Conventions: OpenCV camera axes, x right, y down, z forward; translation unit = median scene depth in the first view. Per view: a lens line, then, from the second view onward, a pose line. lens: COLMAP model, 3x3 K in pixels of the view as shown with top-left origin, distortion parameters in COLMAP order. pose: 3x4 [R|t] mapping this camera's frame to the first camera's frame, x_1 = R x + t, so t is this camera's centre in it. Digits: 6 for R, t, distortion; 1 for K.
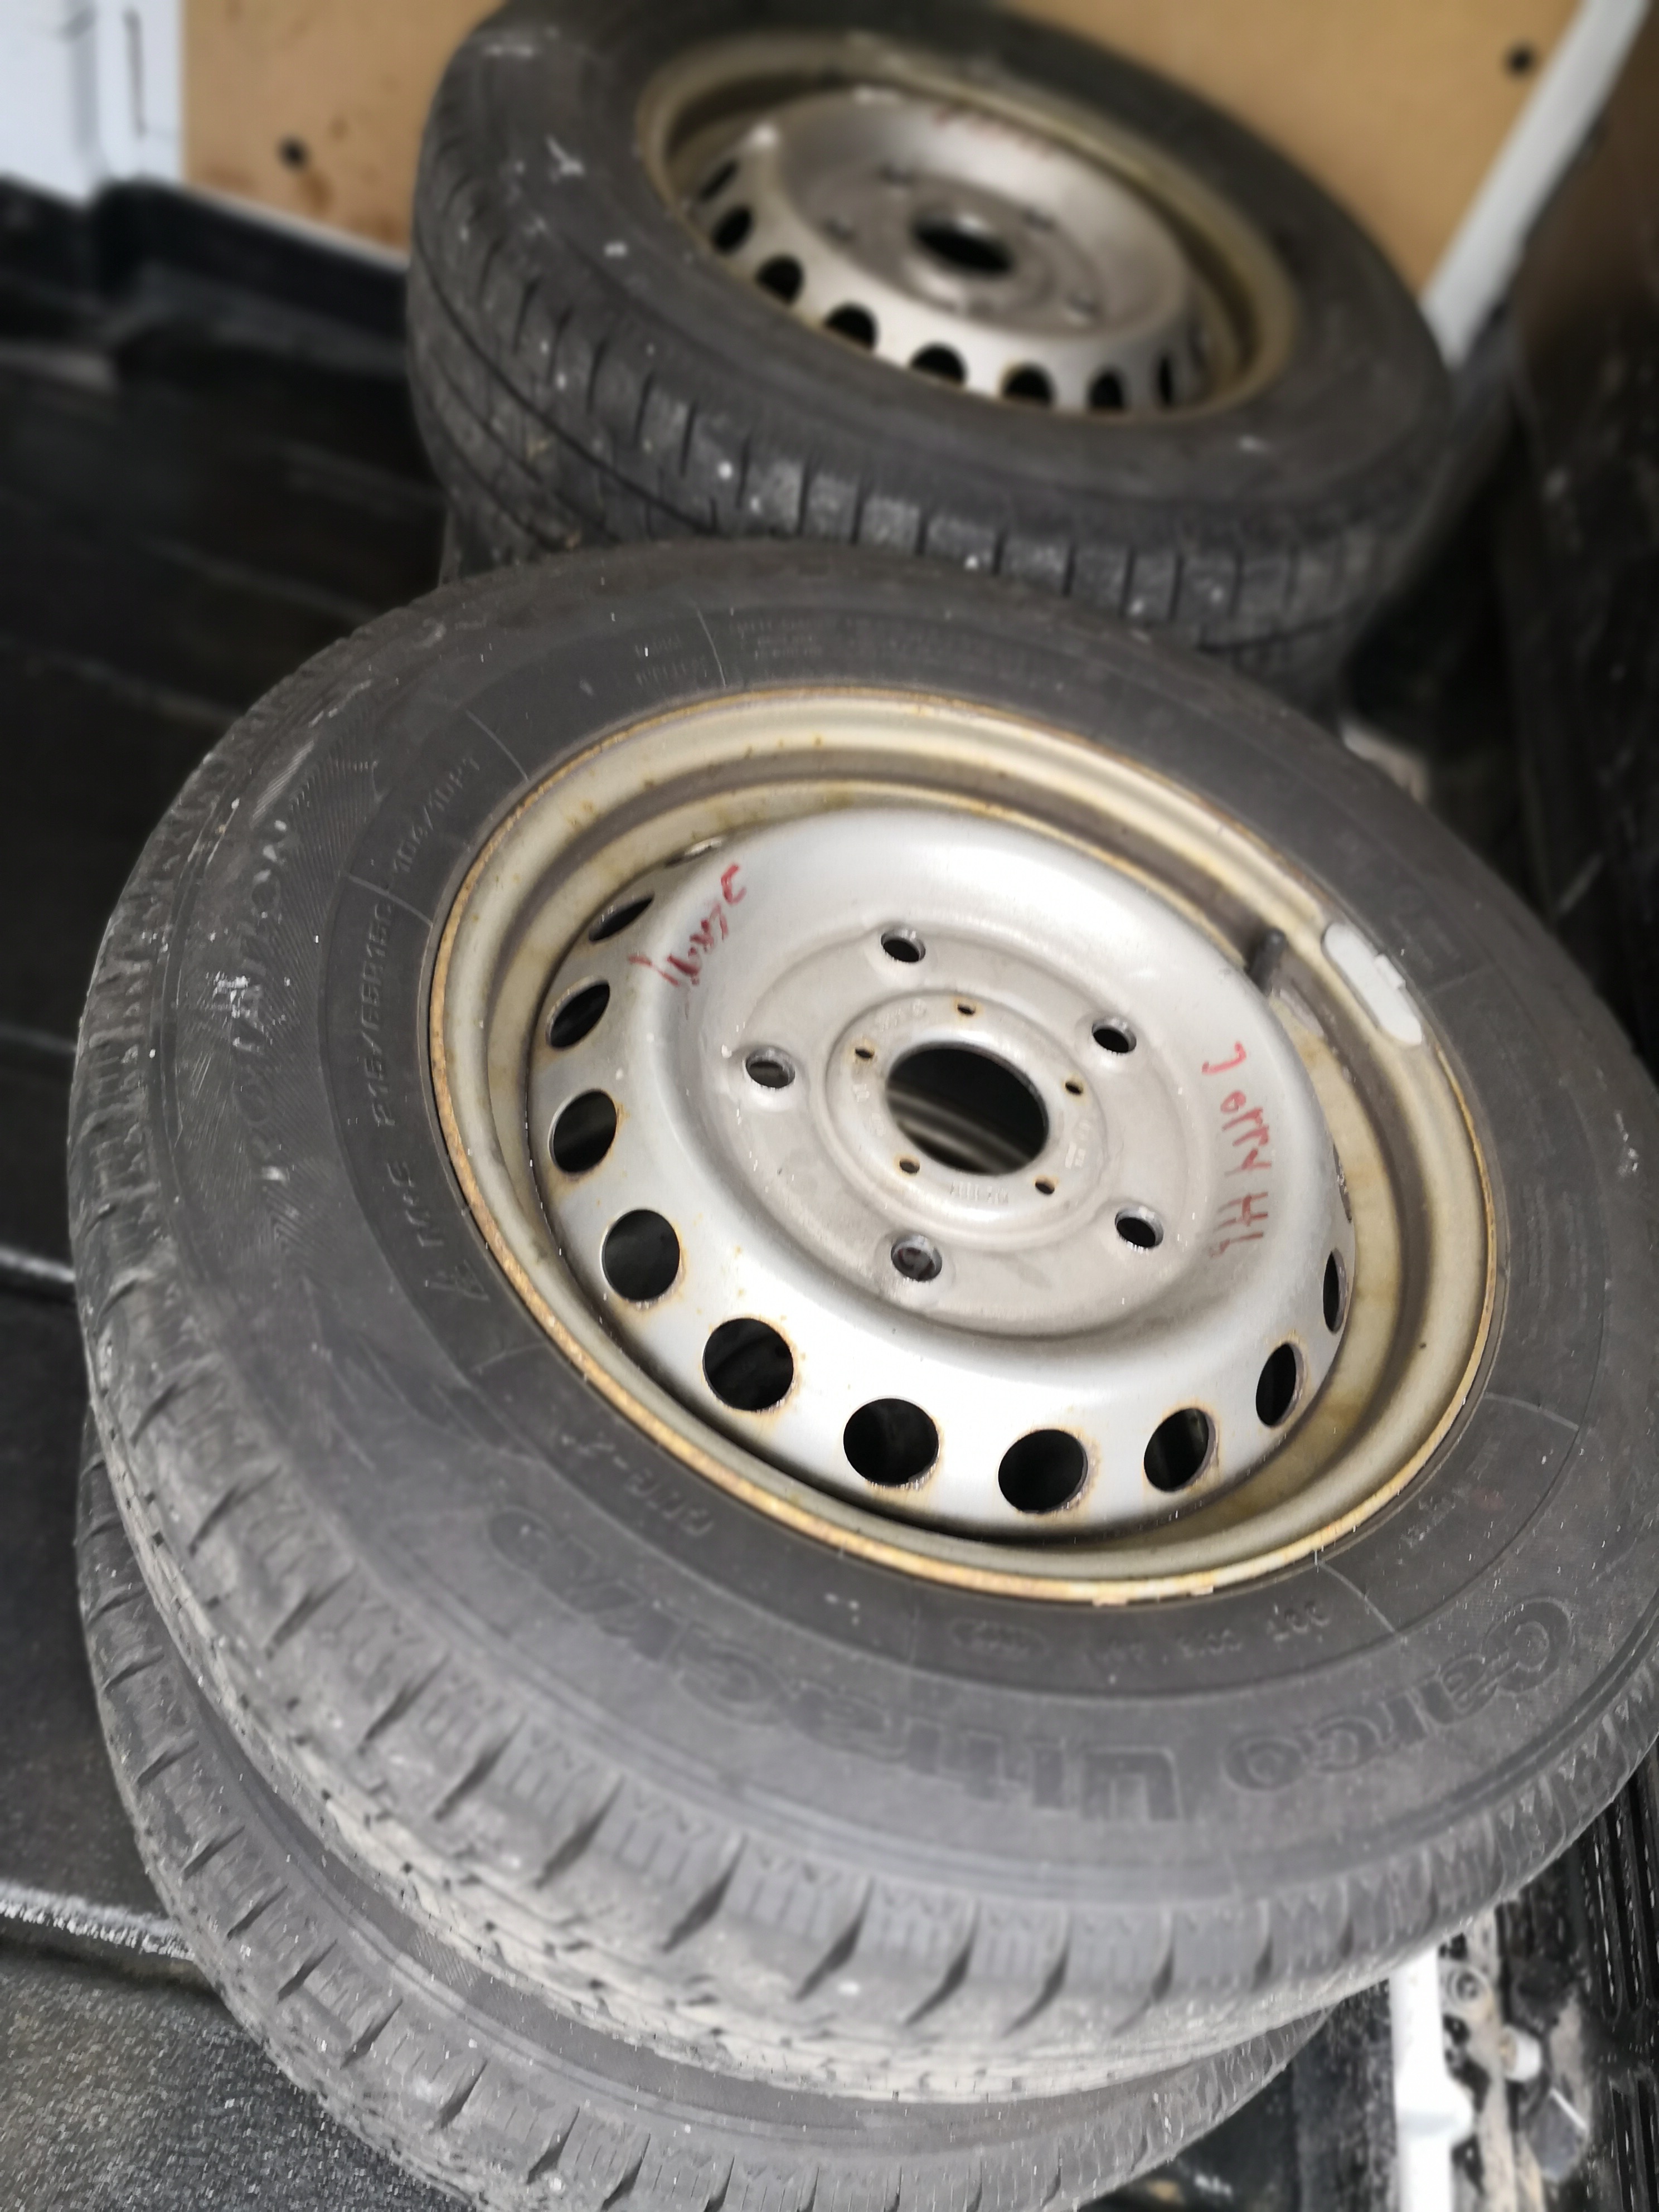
lens RADIAL K [[1858.4, 0, 829.5], [0, 1858.4, 1106.0], [0, 0, 1]] dist [0.013303, -0.039994]
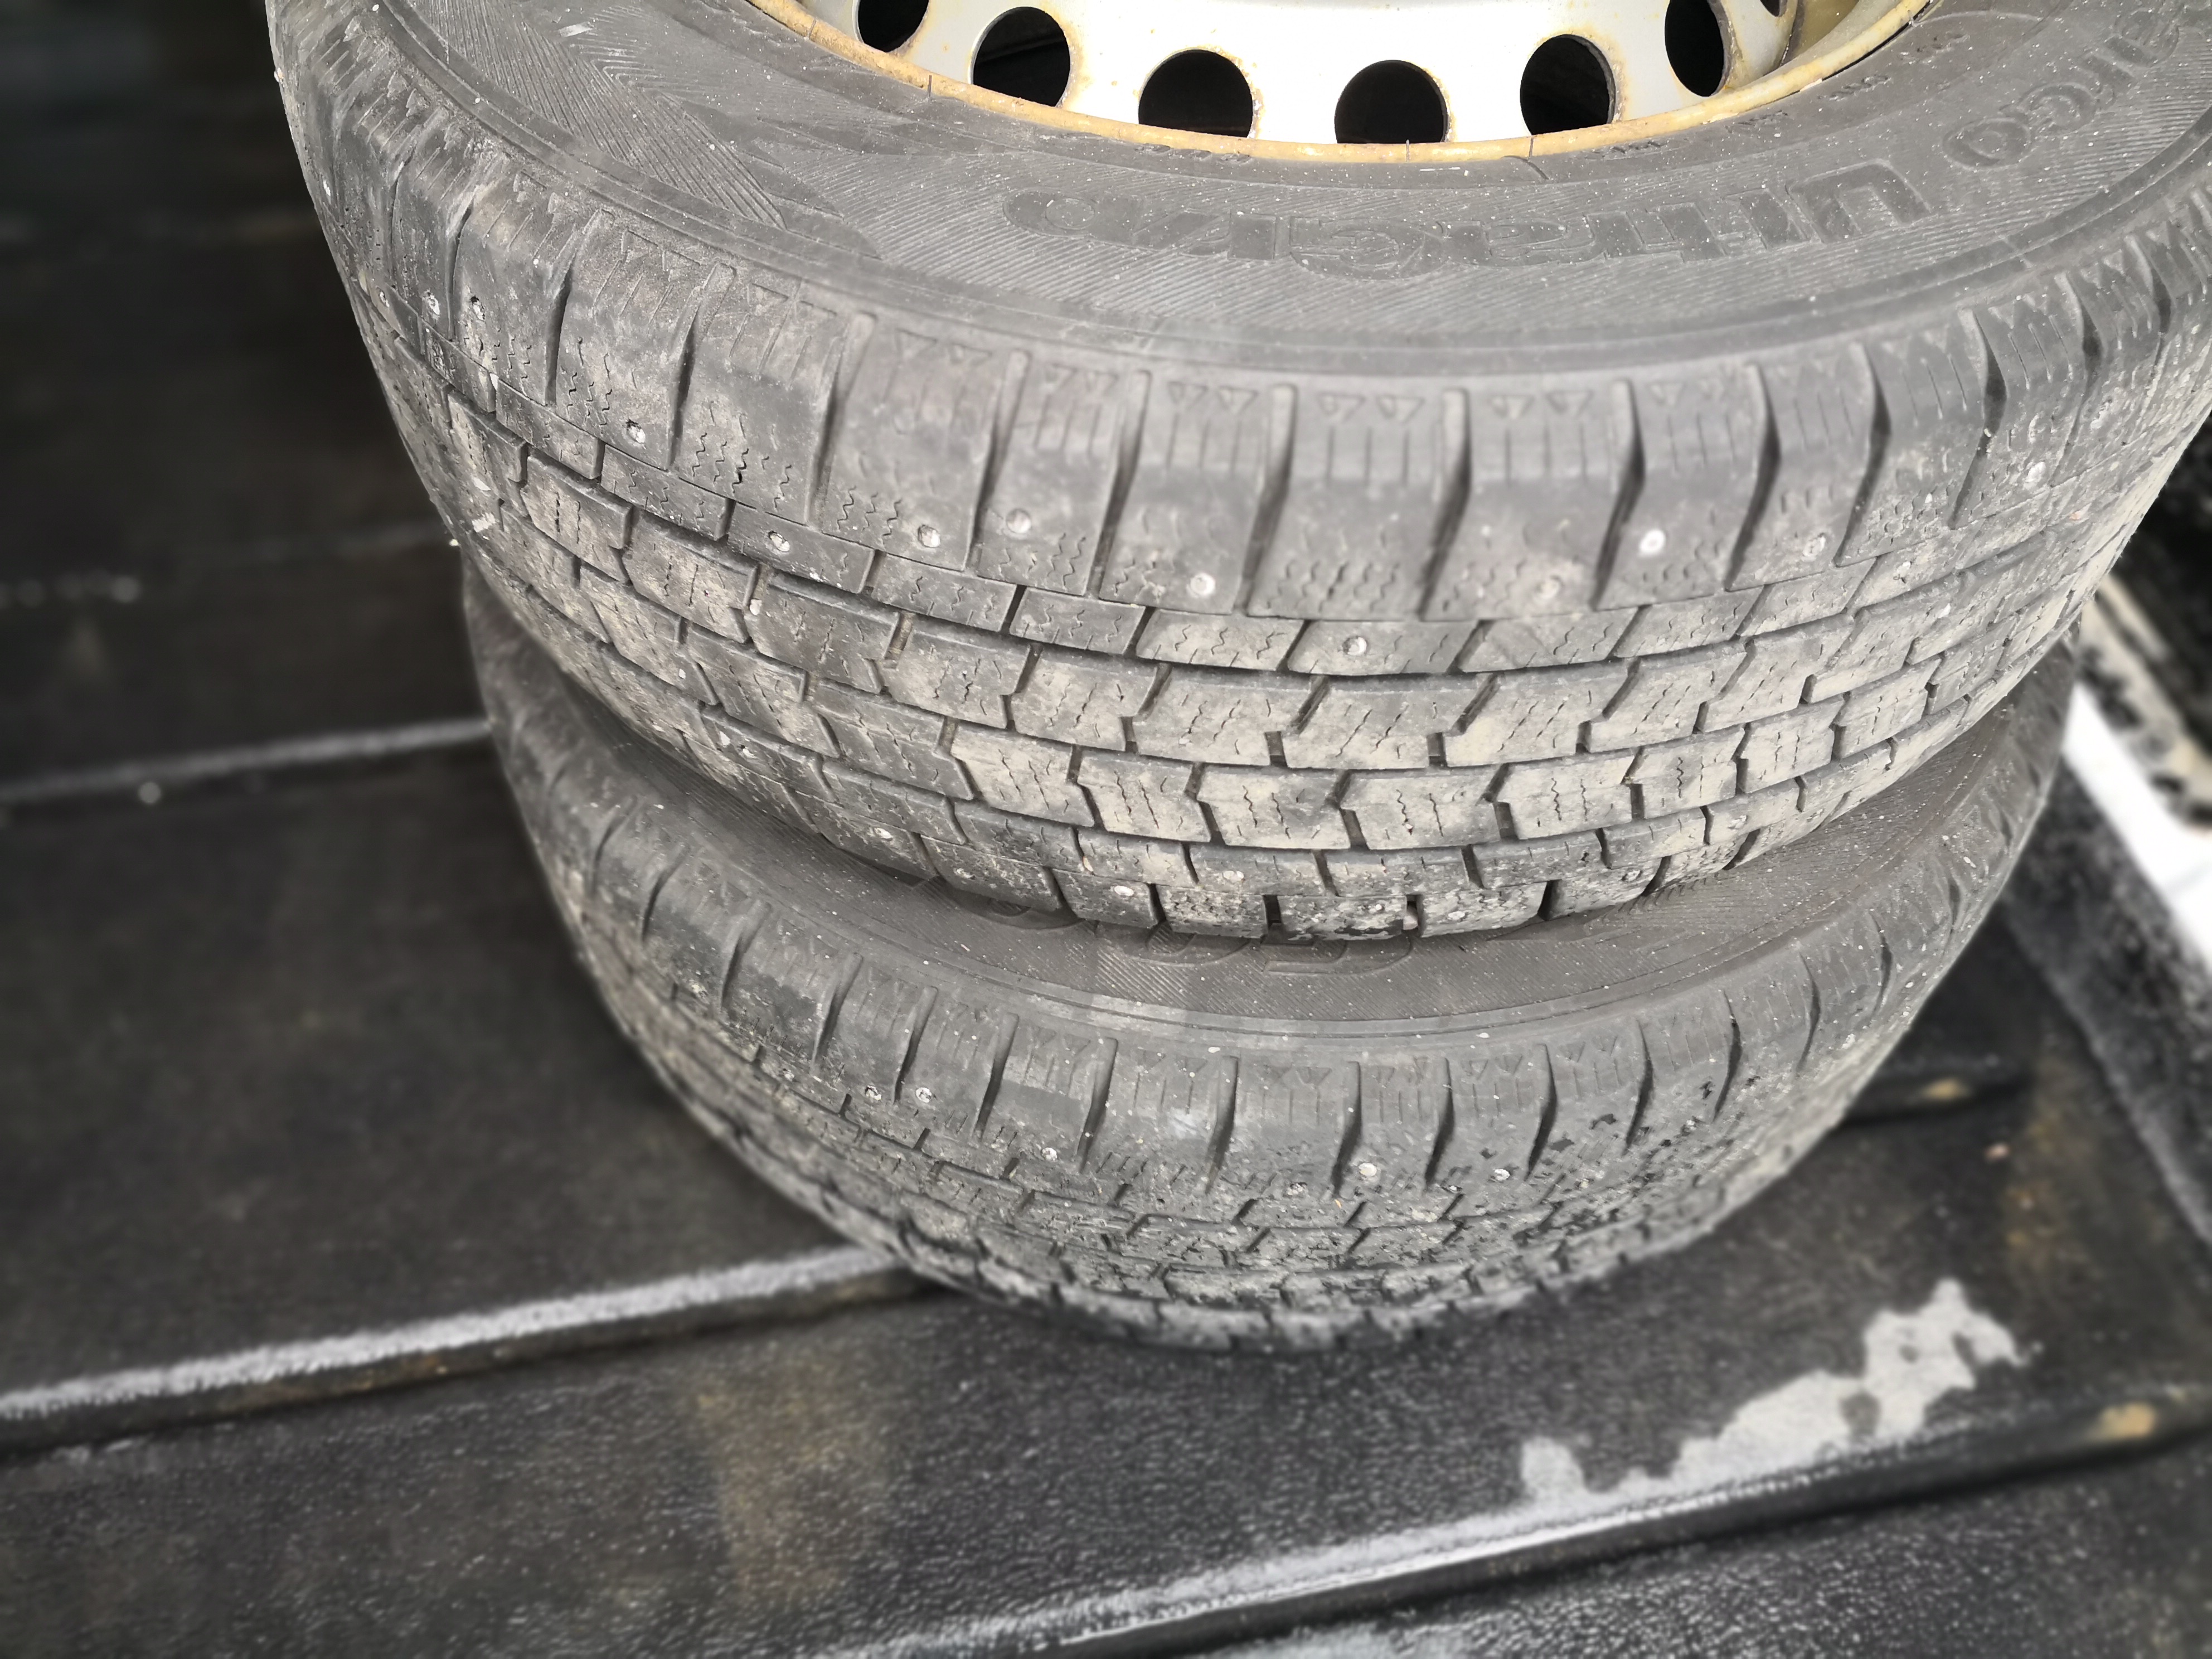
lens RADIAL K [[1858.4, 0, 1113.4], [0, 1858.4, 779.2], [0, 0, 1]] dist [0.013303, -0.039994]
pose [[0.912560, -0.408360, 0.021814, -0.202556], [0.407511, 0.912531, 0.034949, 0.343377], [-0.034178, -0.023004, 0.999151, 0.154015]]
